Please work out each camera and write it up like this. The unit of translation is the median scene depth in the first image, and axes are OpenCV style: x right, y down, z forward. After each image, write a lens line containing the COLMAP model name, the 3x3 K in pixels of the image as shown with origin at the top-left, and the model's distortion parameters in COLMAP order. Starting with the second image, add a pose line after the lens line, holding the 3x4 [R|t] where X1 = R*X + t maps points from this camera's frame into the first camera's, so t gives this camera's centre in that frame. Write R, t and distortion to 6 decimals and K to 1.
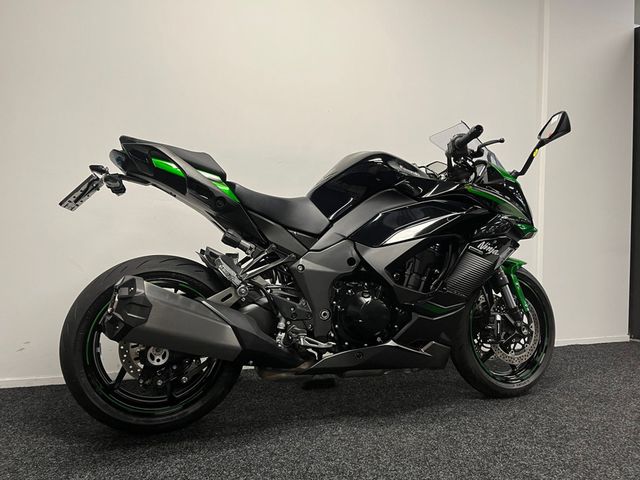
lens RADIAL K [[483.0, 0, 320.0], [0, 483.0, 240.0], [0, 0, 1]] dist [0.094869, -0.133307]
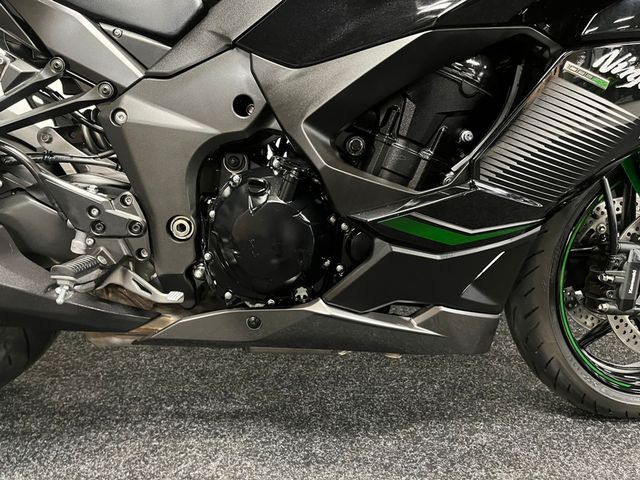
lens RADIAL K [[483.0, 0, 320.0], [0, 483.0, 240.0], [0, 0, 1]] dist [0.094869, -0.133307]
pose [[0.960160, 0.081017, -0.267450, 0.254329], [-0.017374, 0.972508, 0.232221, 0.060847], [0.278911, -0.218323, 0.935170, 0.628042]]
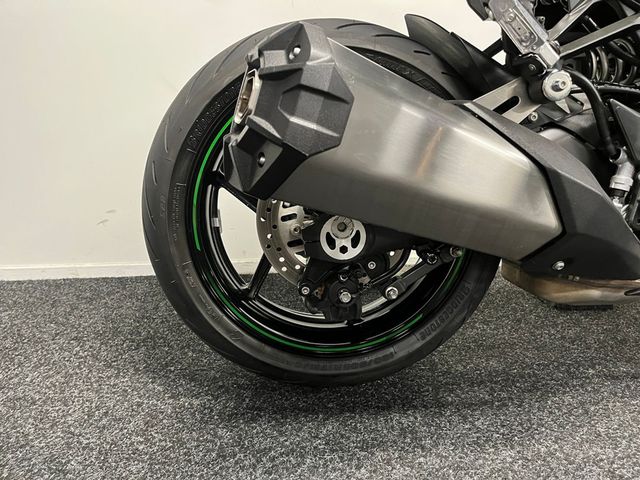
lens RADIAL K [[483.0, 0, 320.0], [0, 483.0, 240.0], [0, 0, 1]] dist [0.094869, -0.133307]
pose [[0.980051, 0.039490, -0.194783, -0.245238], [0.004275, 0.975646, 0.219311, 0.130088], [0.198700, -0.215769, 0.956014, 0.531249]]
